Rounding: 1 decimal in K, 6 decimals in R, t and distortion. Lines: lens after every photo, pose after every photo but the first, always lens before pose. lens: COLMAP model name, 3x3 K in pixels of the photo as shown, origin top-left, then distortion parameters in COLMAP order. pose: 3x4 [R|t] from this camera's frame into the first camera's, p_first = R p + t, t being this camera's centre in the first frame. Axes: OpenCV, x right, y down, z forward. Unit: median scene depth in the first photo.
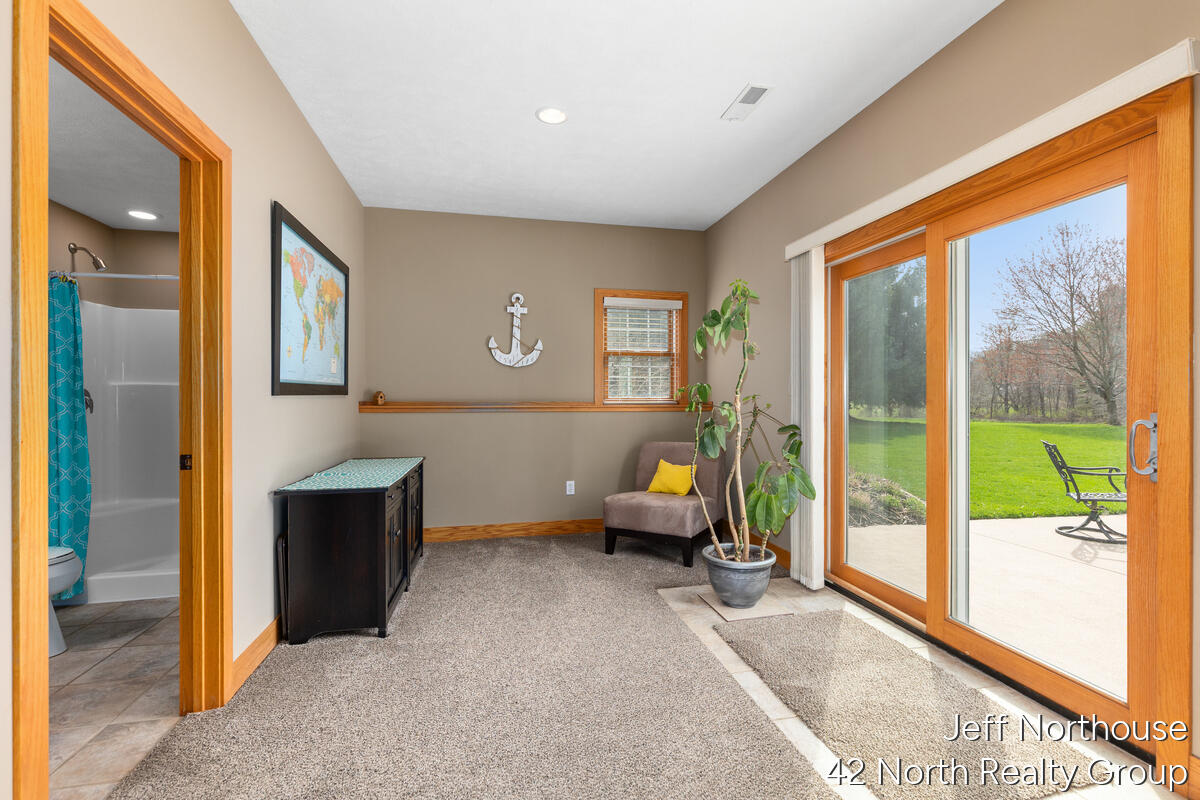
lens RADIAL K [[542.6, 0, 609.6], [0, 542.6, 397.7], [0, 0, 1]] dist [0.012953, 0.000142]
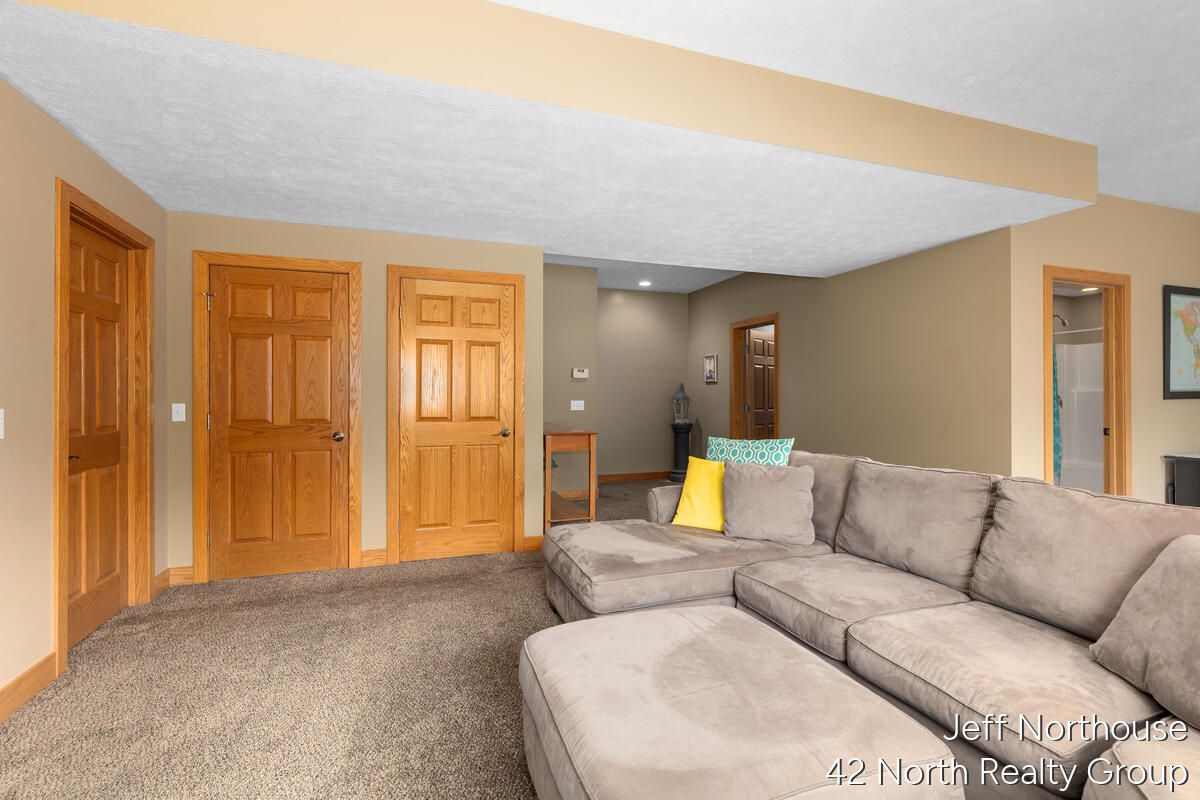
lens RADIAL K [[542.6, 0, 611.1], [0, 542.6, 397.8], [0, 0, 1]] dist [0.012953, 0.000142]
pose [[0.132489, -0.002531, -0.991181, 0.838741], [0.008676, 0.999961, -0.001394, -0.021305], [0.991147, -0.008415, 0.132506, -0.920528]]
